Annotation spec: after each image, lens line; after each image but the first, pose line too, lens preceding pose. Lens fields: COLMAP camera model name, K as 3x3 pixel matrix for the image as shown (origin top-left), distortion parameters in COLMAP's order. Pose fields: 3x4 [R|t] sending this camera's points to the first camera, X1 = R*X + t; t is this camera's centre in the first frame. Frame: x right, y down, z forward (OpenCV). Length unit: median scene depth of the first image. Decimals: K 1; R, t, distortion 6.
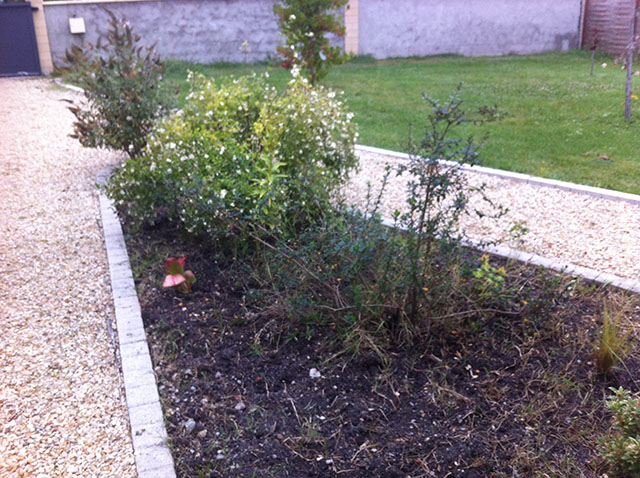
lens RADIAL K [[617.9, 0, 320.0], [0, 617.9, 239.0], [0, 0, 1]] dist [0.076015, -0.235933]
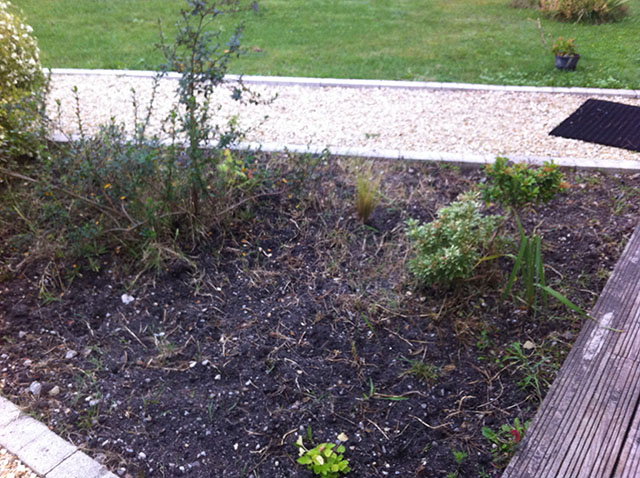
lens RADIAL K [[617.9, 0, 320.0], [0, 617.9, 239.0], [0, 0, 1]] dist [0.076015, -0.235933]
pose [[0.815121, -0.266200, 0.514505, -0.250070], [0.194226, 0.962341, 0.190197, 0.004281], [-0.545760, -0.055103, 0.836128, 0.045462]]
